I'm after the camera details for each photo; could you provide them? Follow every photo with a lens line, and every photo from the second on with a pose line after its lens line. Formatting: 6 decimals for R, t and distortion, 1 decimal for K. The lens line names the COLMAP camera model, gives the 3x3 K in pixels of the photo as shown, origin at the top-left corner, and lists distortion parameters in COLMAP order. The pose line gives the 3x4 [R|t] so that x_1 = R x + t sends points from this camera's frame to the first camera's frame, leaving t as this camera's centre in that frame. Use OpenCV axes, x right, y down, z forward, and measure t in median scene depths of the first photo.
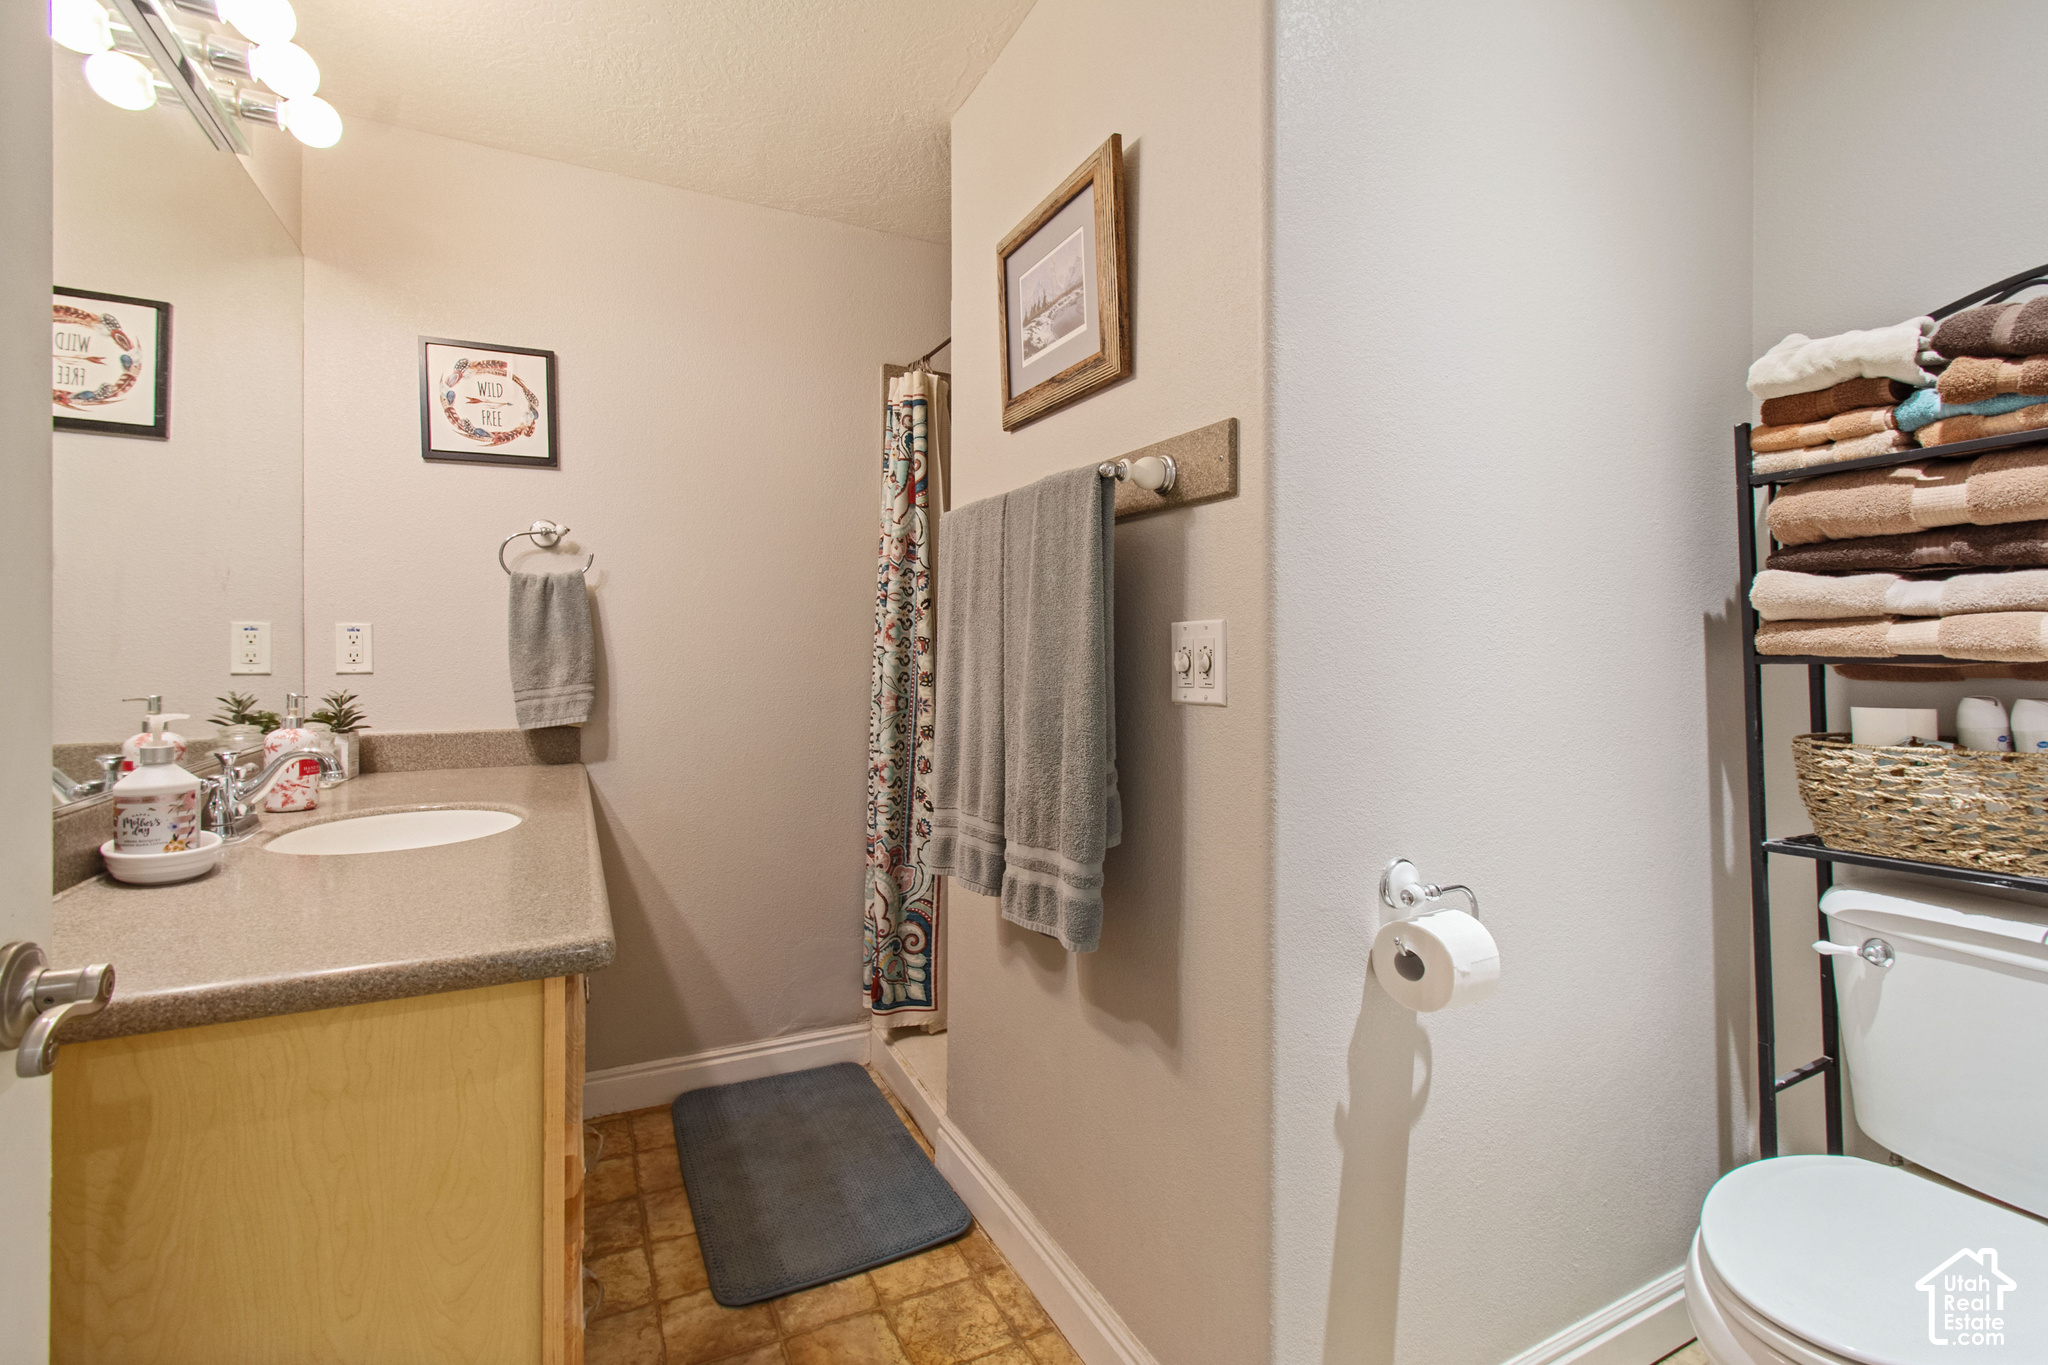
lens RADIAL K [[926.3, 0, 1031.7], [0, 926.3, 708.2], [0, 0, 1]] dist [0.000217, -0.000519]
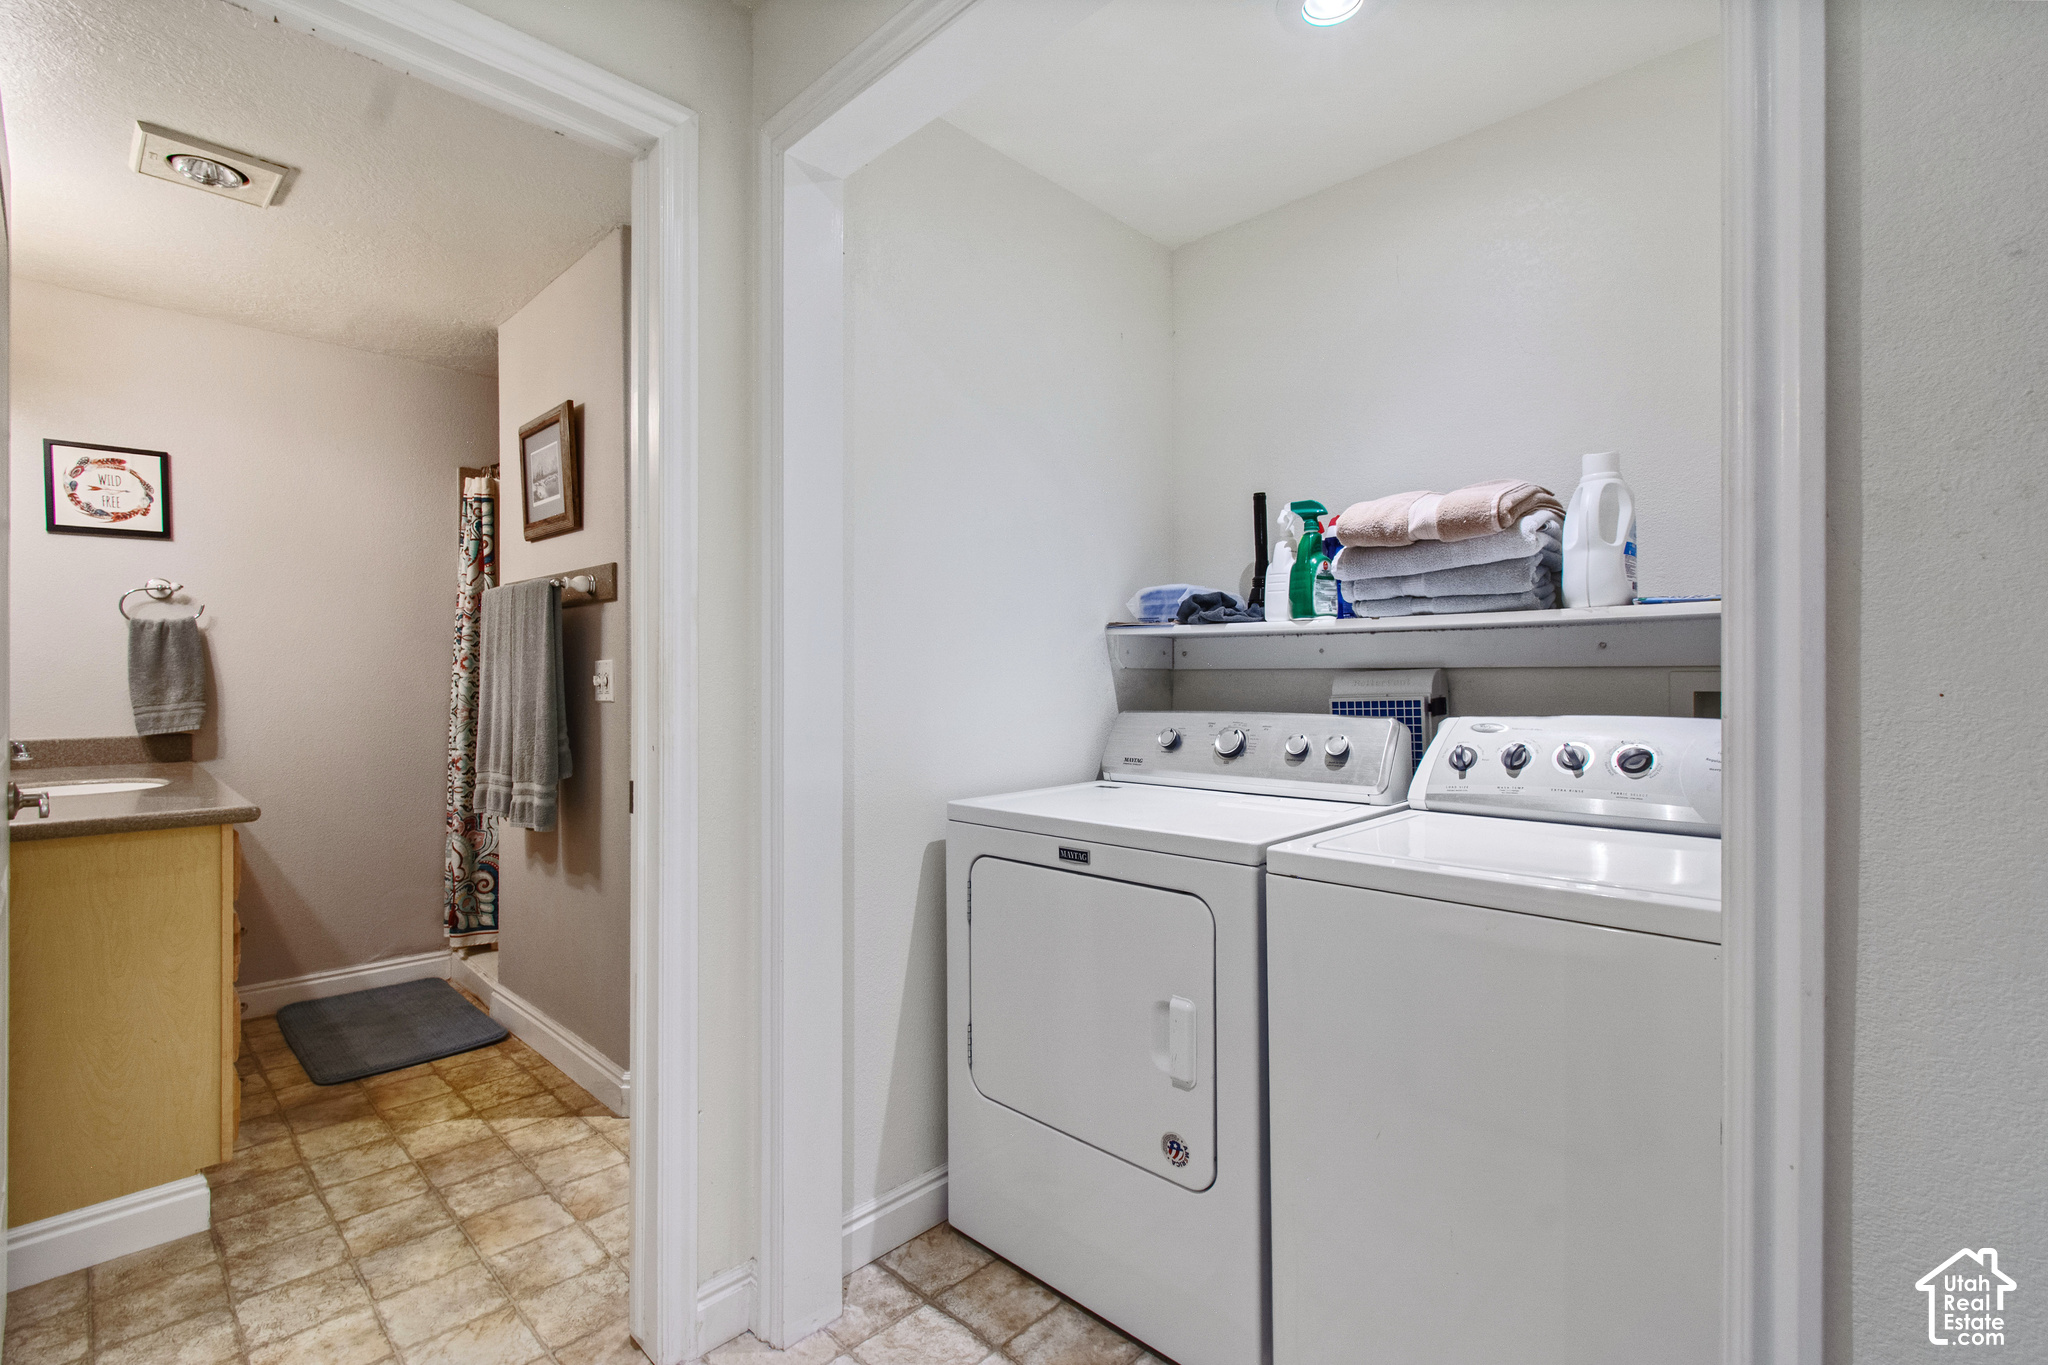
lens RADIAL K [[926.3, 0, 1031.7], [0, 926.3, 708.2], [0, 0, 1]] dist [0.000217, -0.000519]
pose [[0.945165, -0.013749, 0.326304, 0.223107], [0.023134, 0.999422, -0.024896, 0.045049], [-0.325773, 0.031080, 0.944937, -0.664111]]
